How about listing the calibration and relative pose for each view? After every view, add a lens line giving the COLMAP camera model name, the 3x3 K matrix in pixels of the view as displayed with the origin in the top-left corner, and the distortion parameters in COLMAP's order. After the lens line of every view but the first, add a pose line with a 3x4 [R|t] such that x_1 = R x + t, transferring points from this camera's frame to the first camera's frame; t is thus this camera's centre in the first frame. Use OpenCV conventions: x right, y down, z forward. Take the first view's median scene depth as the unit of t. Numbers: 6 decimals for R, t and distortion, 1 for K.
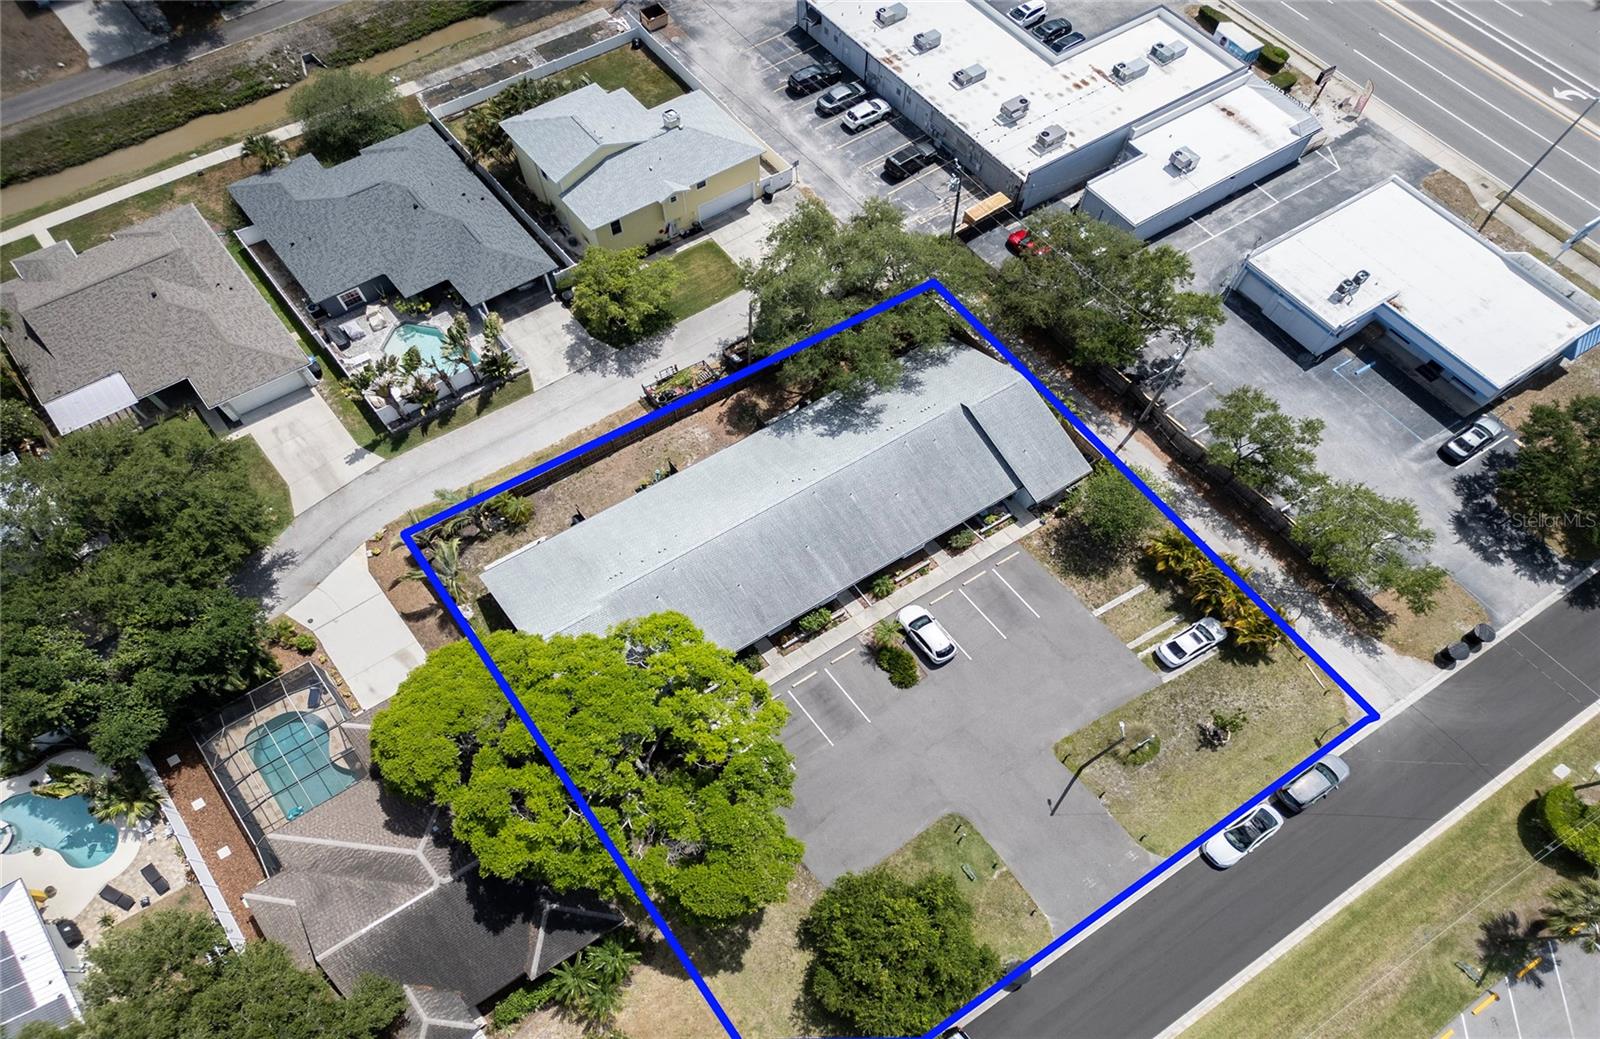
lens RADIAL K [[1524.5, 0, 827.9], [0, 1524.5, 589.5], [0, 0, 1]] dist [0.060085, -0.010194]
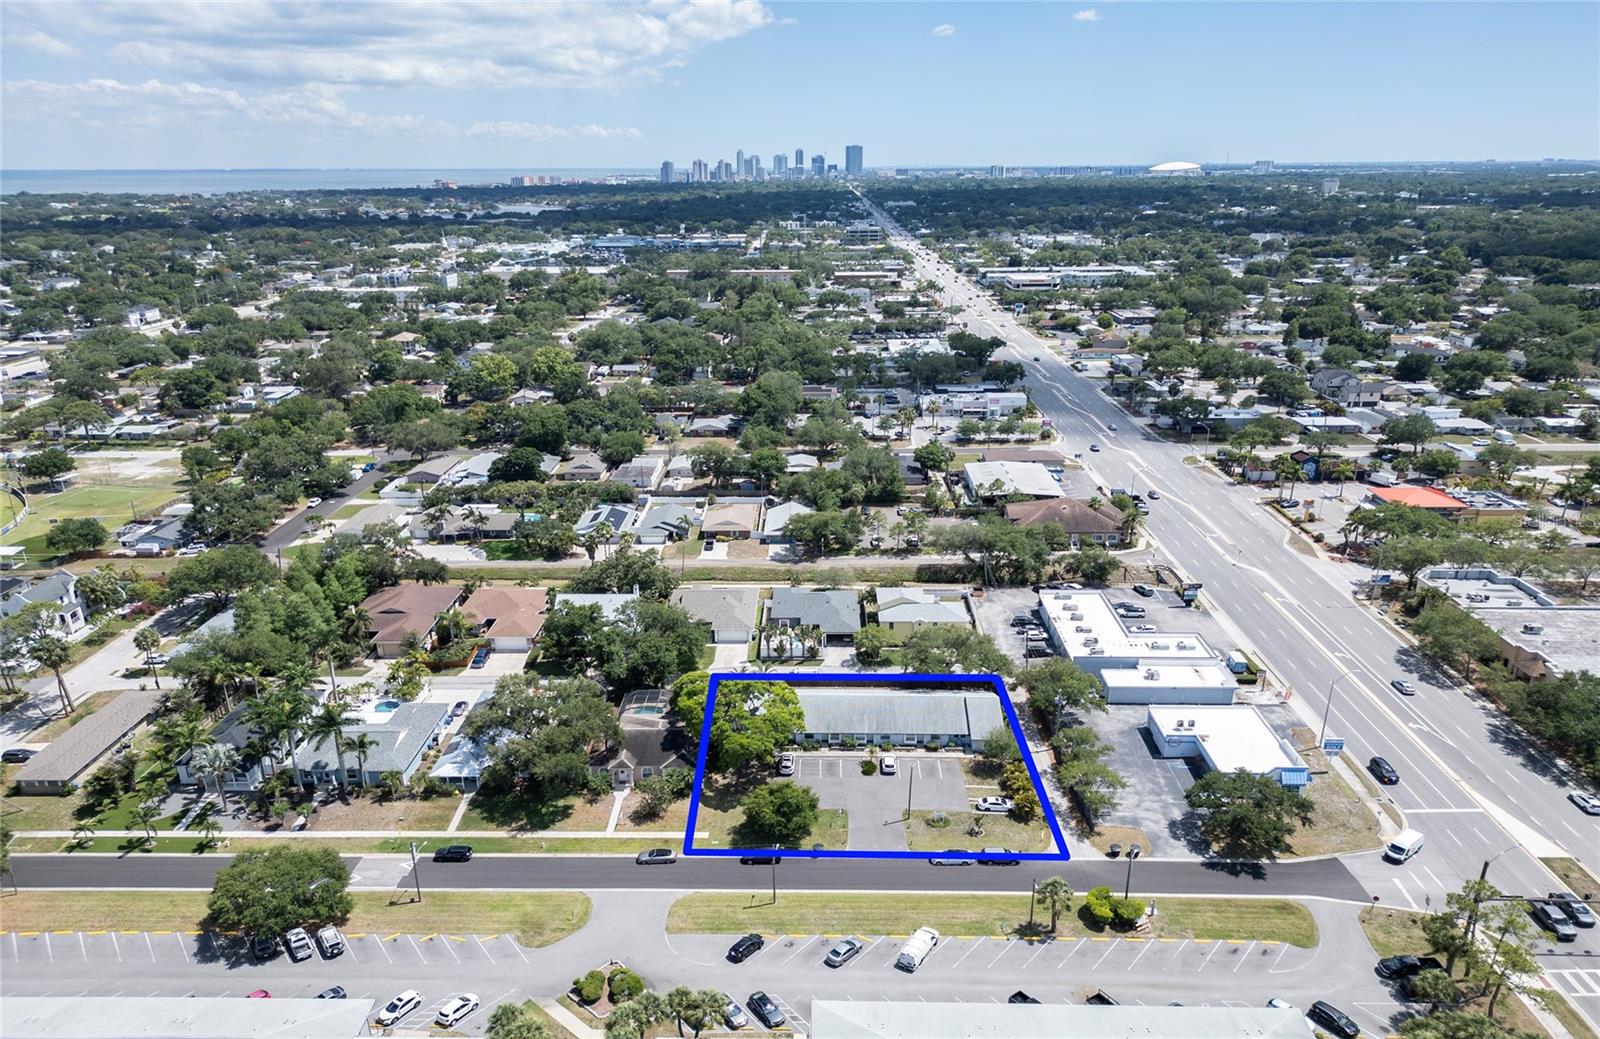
lens RADIAL K [[1135.1, 0, 800.0], [0, 1135.1, 519.5], [0, 0, 1]] dist [0.065175, -0.074471]
pose [[0.798635, 0.165745, -0.578542, 0.778766], [-0.478303, 0.758254, -0.443032, 0.503206], [0.365251, 0.630540, 0.684844, -0.353452]]
